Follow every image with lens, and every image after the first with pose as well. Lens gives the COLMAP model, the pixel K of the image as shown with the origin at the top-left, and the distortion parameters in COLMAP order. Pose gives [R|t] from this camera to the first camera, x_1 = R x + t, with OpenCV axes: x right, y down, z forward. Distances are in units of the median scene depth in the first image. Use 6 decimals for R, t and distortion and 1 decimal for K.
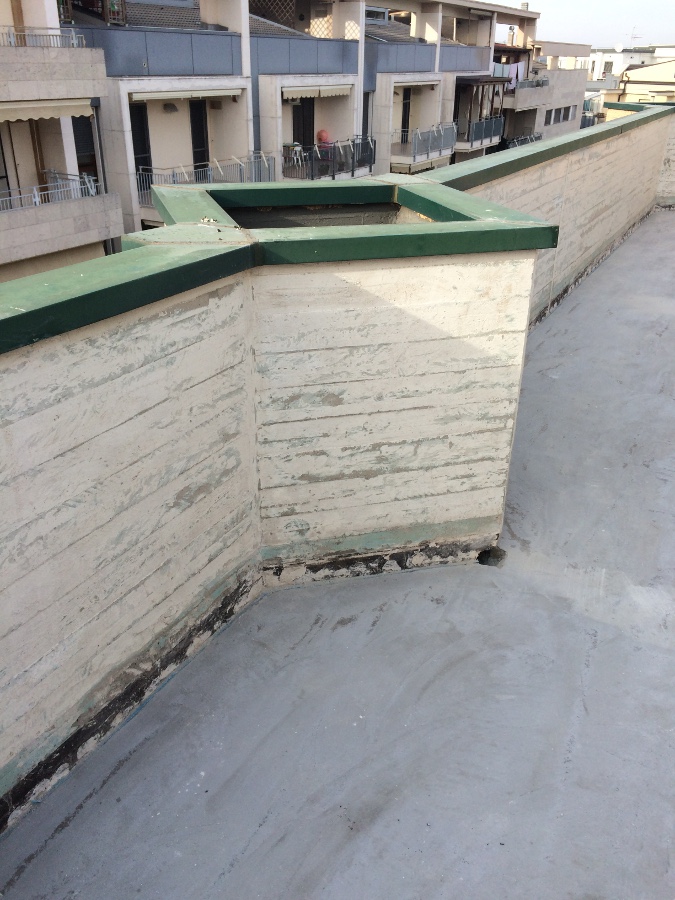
lens RADIAL K [[768.8, 0, 341.0], [0, 768.8, 450.6], [0, 0, 1]] dist [0.090458, -0.125551]
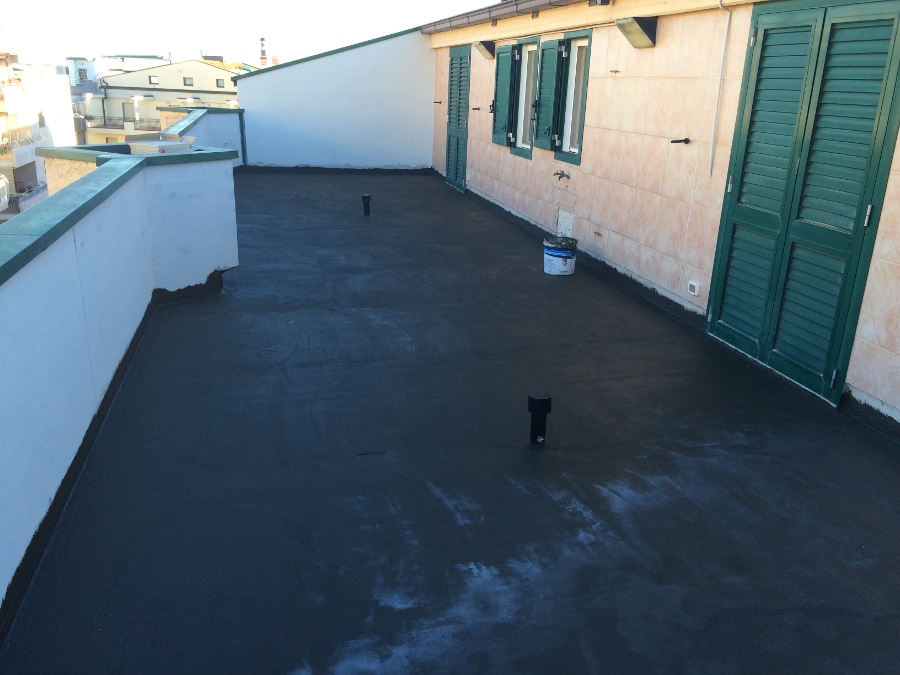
lens RADIAL K [[768.8, 0, 450.0], [0, 768.8, 337.5], [0, 0, 1]] dist [0.090458, -0.125551]
pose [[0.746241, -0.202423, 0.634152, -0.285987], [0.282442, 0.958924, -0.026274, 0.175942], [-0.602786, 0.198718, 0.772762, -0.406182]]
